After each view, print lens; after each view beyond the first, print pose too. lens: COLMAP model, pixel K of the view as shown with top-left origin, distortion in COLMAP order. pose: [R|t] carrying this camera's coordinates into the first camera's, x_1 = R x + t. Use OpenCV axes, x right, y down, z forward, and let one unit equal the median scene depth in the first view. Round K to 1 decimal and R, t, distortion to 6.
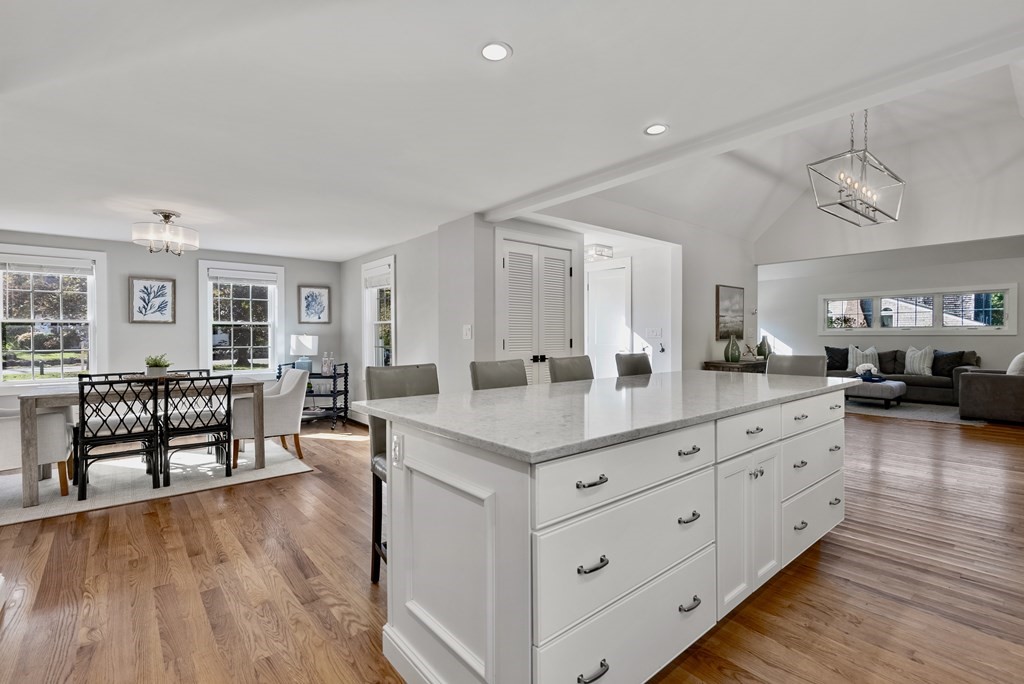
lens RADIAL K [[465.8, 0, 507.4], [0, 465.8, 339.9], [0, 0, 1]] dist [-0.002799, 0.000817]
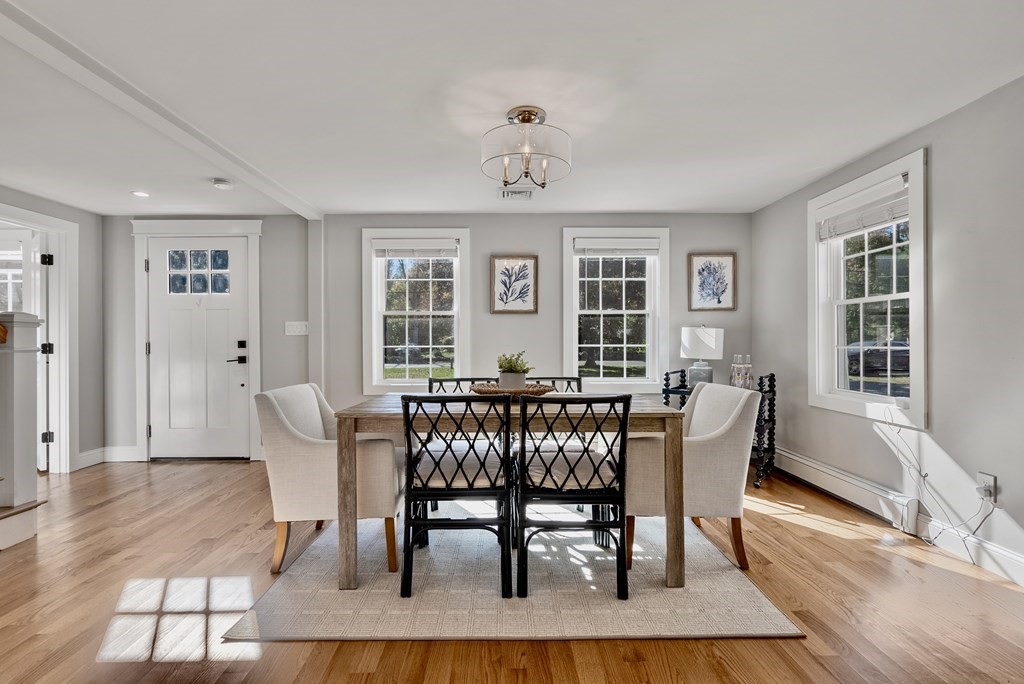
lens RADIAL K [[465.8, 0, 507.4], [0, 465.8, 339.9], [0, 0, 1]] dist [-0.002799, 0.000817]
pose [[0.775149, 0.000427, -0.631778, -0.280263], [-0.006213, 0.999957, -0.006947, 0.014956], [0.631747, 0.009310, 0.775118, 0.392917]]
